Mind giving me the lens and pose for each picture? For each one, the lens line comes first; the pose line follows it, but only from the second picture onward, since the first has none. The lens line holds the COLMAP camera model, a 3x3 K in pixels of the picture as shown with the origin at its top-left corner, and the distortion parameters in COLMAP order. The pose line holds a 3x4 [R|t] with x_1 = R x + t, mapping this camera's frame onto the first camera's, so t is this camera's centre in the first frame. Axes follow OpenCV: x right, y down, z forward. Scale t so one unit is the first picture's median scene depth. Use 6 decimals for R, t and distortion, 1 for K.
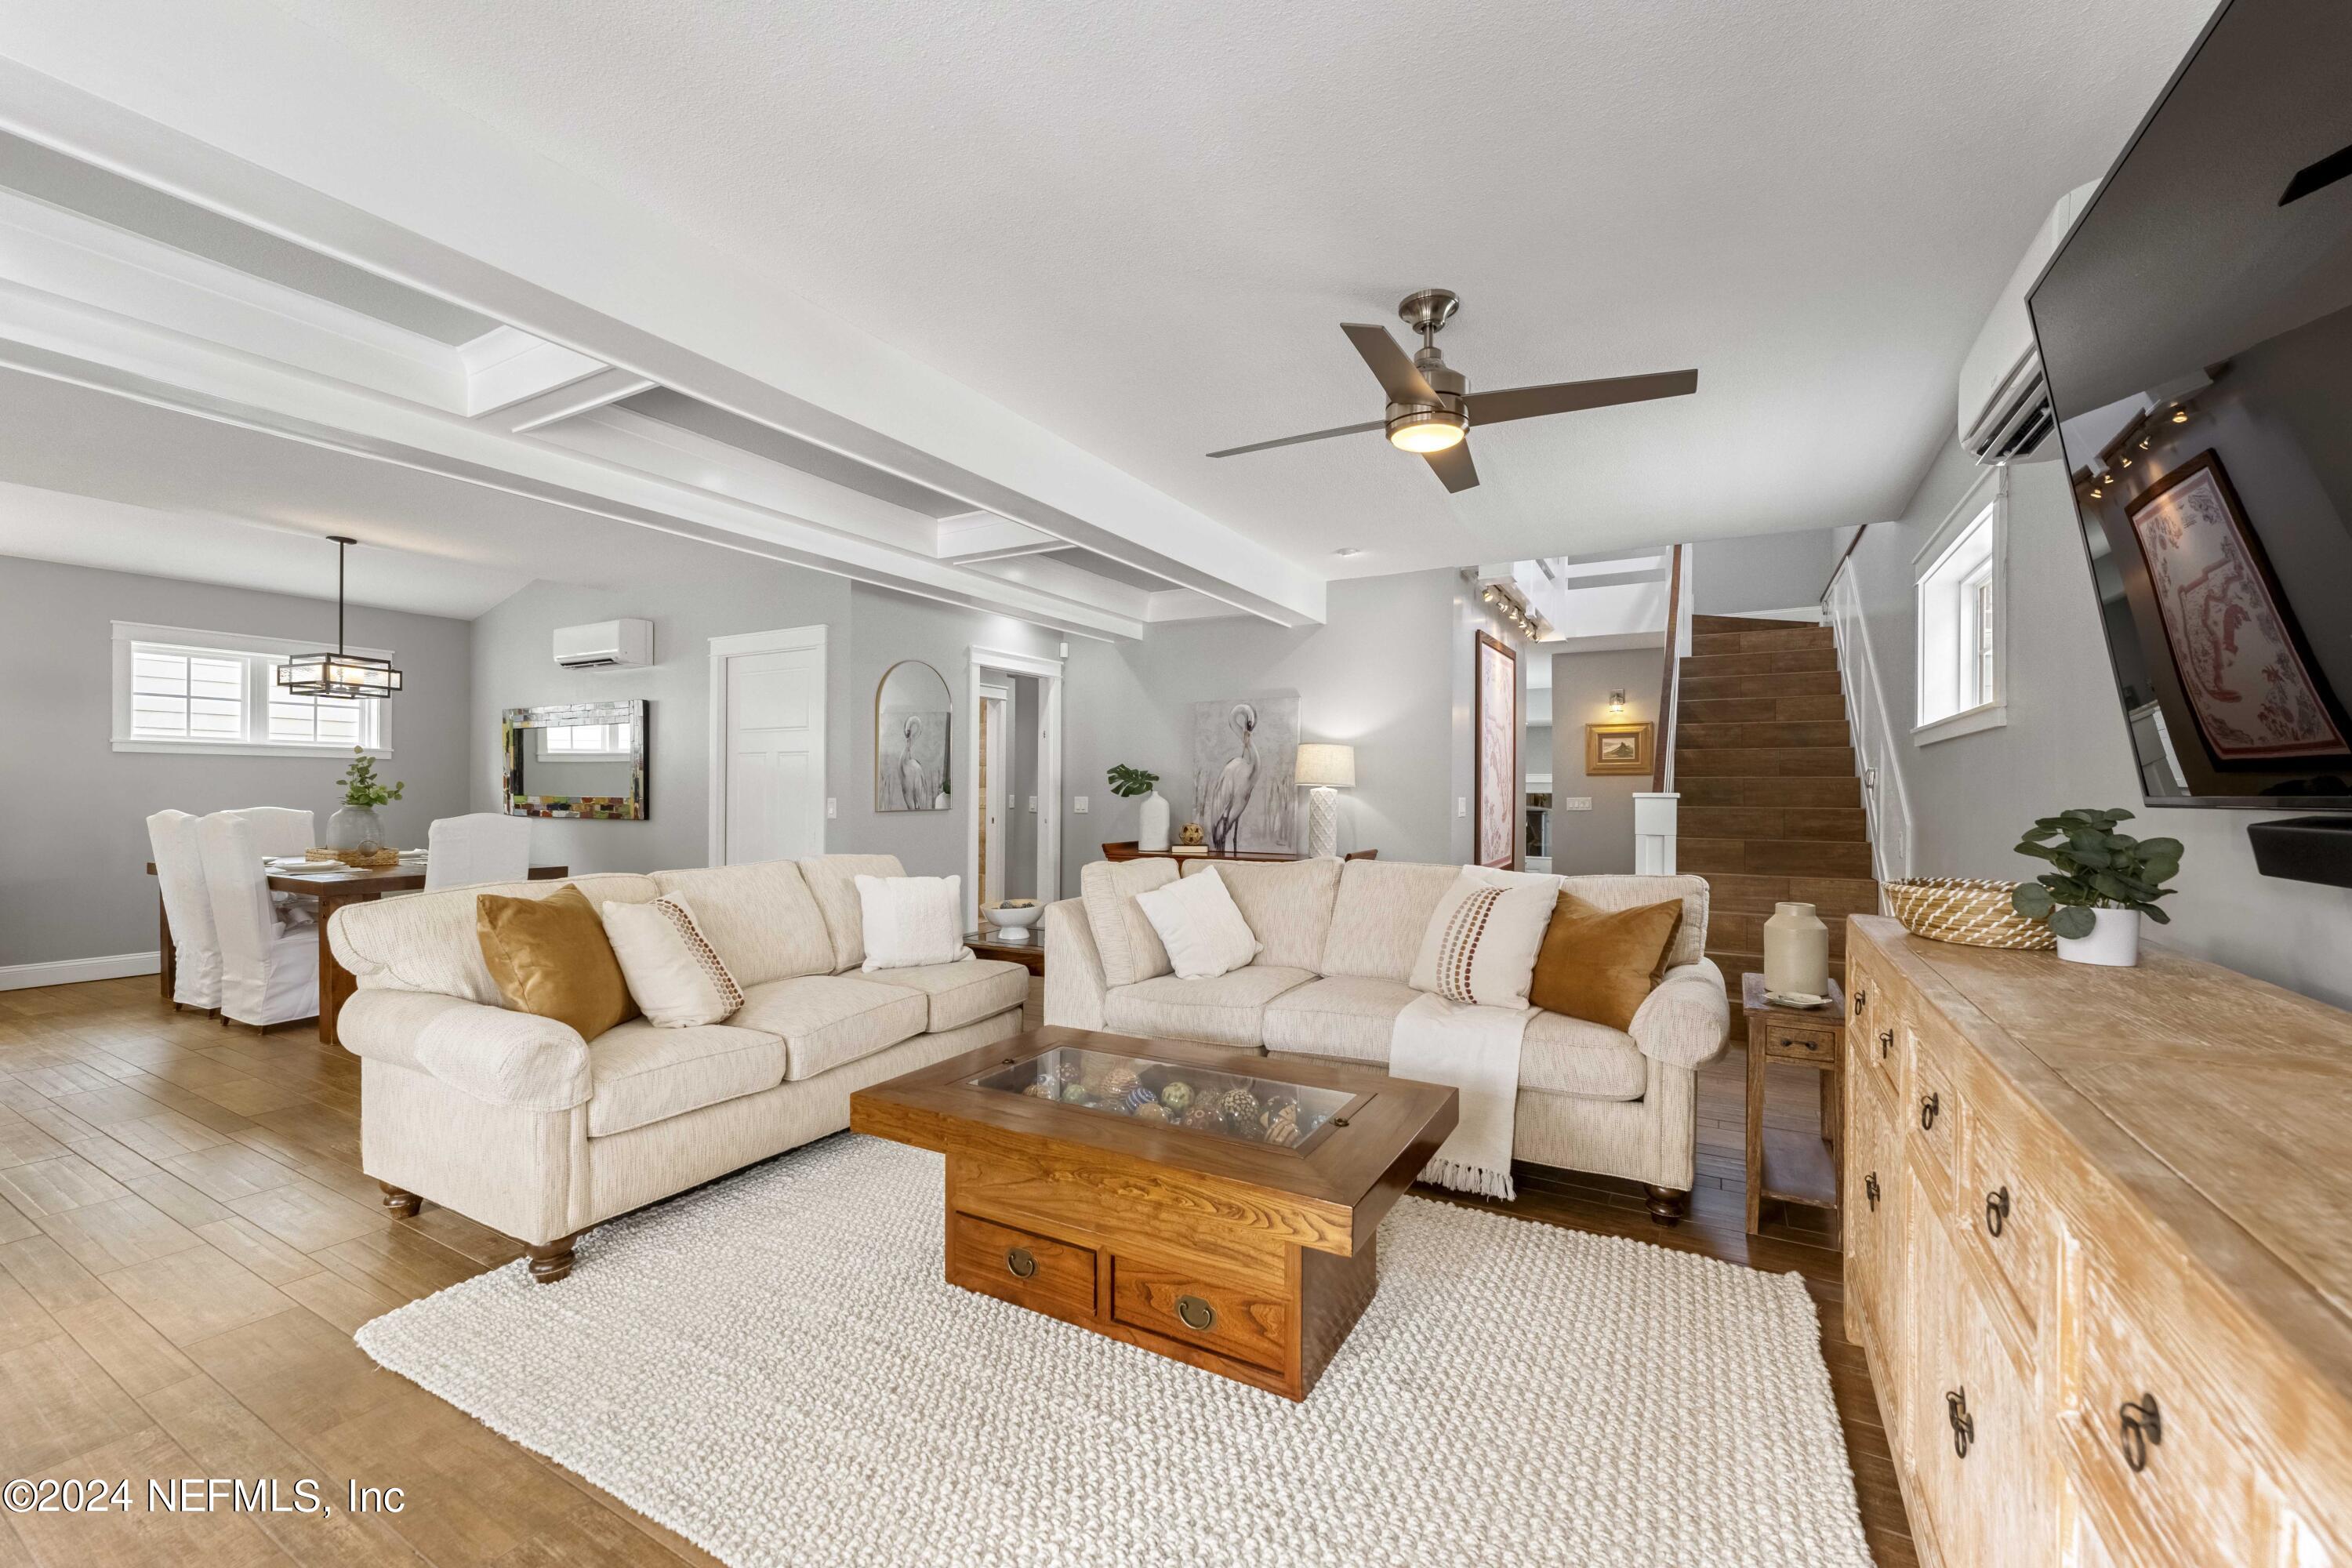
lens RADIAL K [[955.3, 0, 1174.7], [0, 955.3, 789.5], [0, 0, 1]] dist [0.000176, 0.000001]
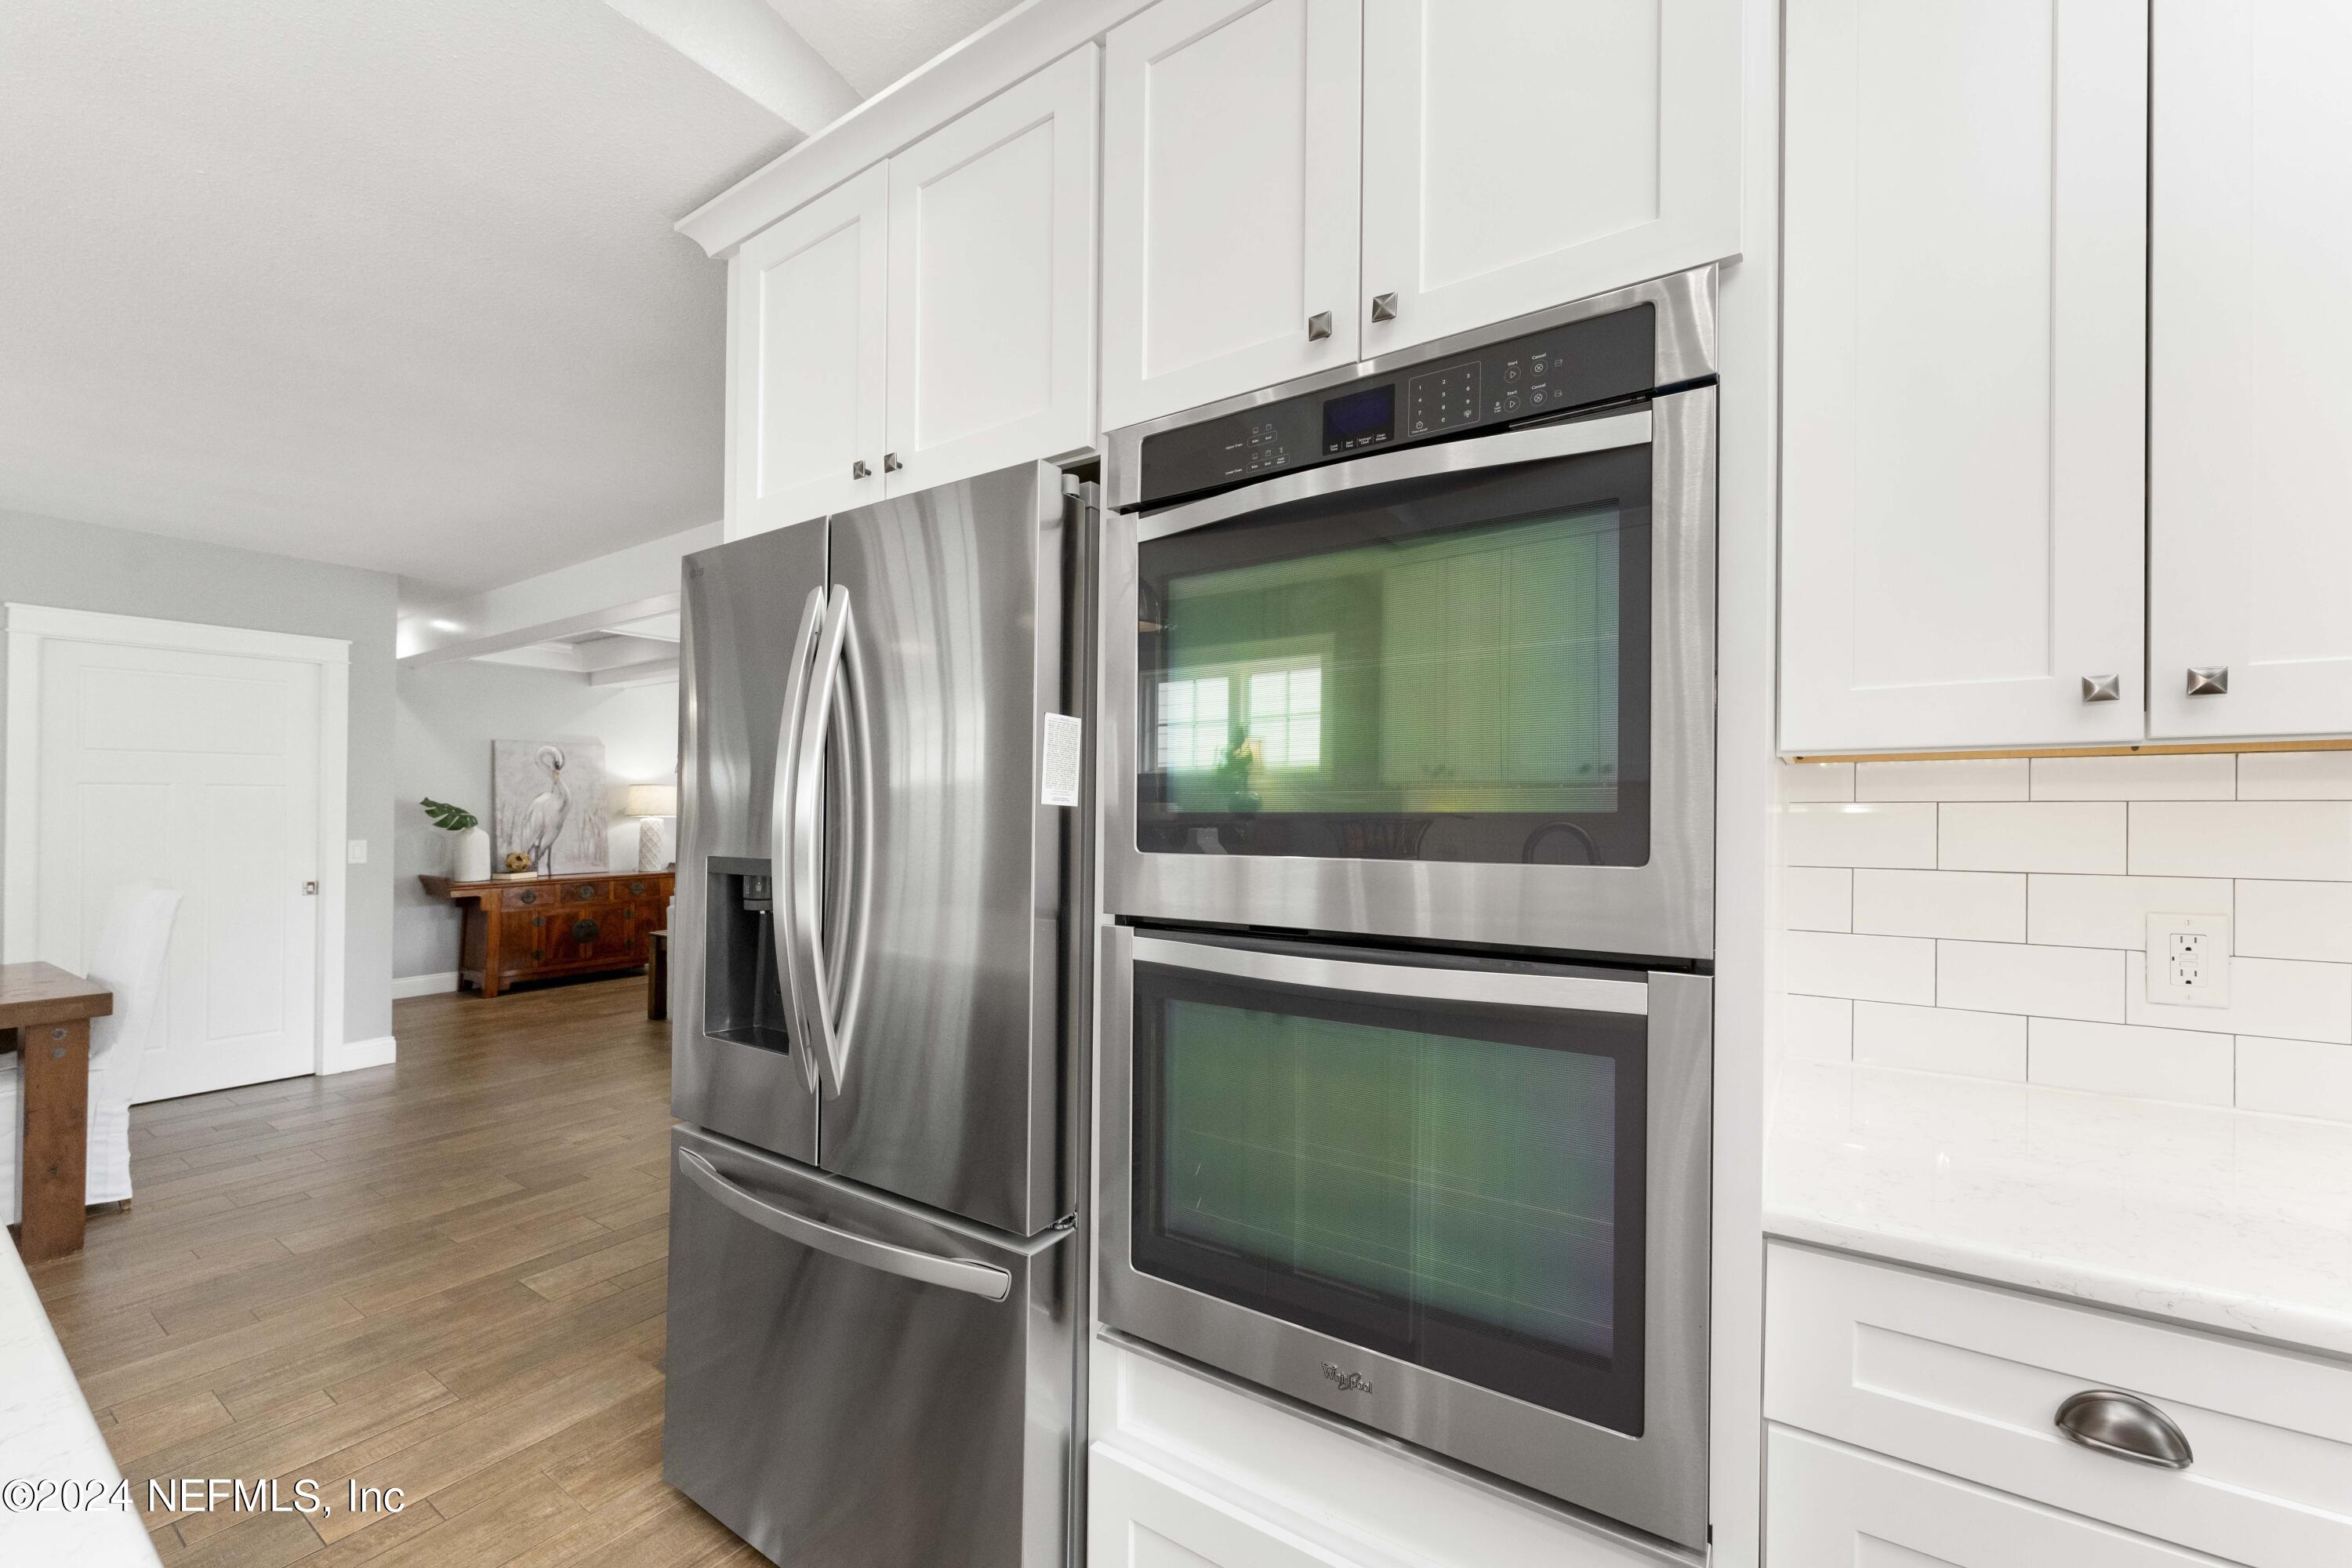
lens RADIAL K [[955.3, 0, 1175.8], [0, 955.3, 796.4], [0, 0, 1]] dist [0.000176, 0.000001]
pose [[0.080123, 0.003882, 0.996777, -1.019294], [-0.004705, 0.999983, -0.003516, -0.028562], [-0.996774, -0.004408, 0.080140, 0.157262]]
